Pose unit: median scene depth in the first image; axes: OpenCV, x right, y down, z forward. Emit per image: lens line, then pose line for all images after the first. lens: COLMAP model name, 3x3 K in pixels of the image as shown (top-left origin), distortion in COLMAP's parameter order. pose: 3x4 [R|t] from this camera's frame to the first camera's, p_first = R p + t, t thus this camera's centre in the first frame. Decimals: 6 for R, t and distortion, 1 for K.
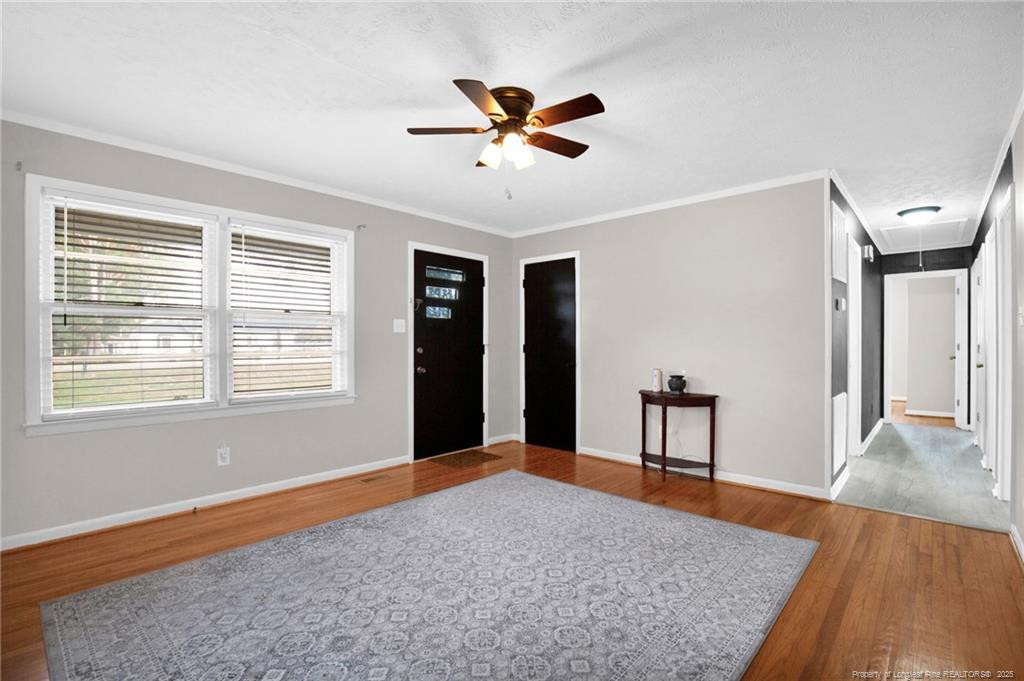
lens RADIAL K [[493.4, 0, 516.2], [0, 493.4, 342.4], [0, 0, 1]] dist [-0.033147, -0.000362]
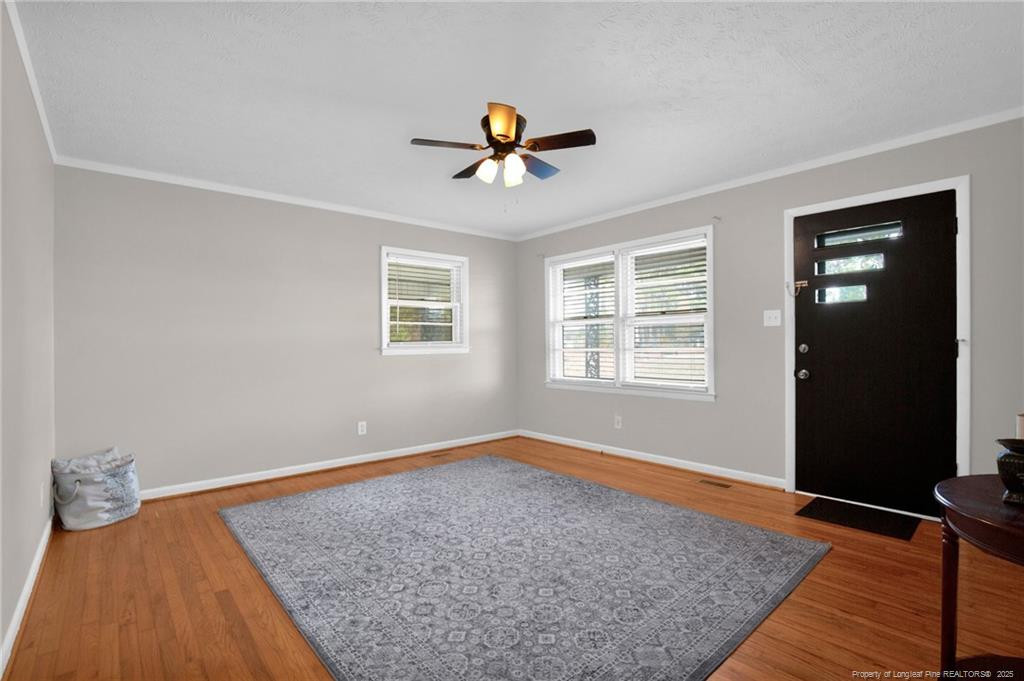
lens RADIAL K [[493.4, 0, 516.2], [0, 493.4, 342.4], [0, 0, 1]] dist [-0.033147, -0.000362]
pose [[-0.146477, 0.000953, -0.989214, 0.870154], [0.010704, 0.999943, -0.000621, 0.003948], [0.989156, -0.010680, -0.146478, 0.955811]]
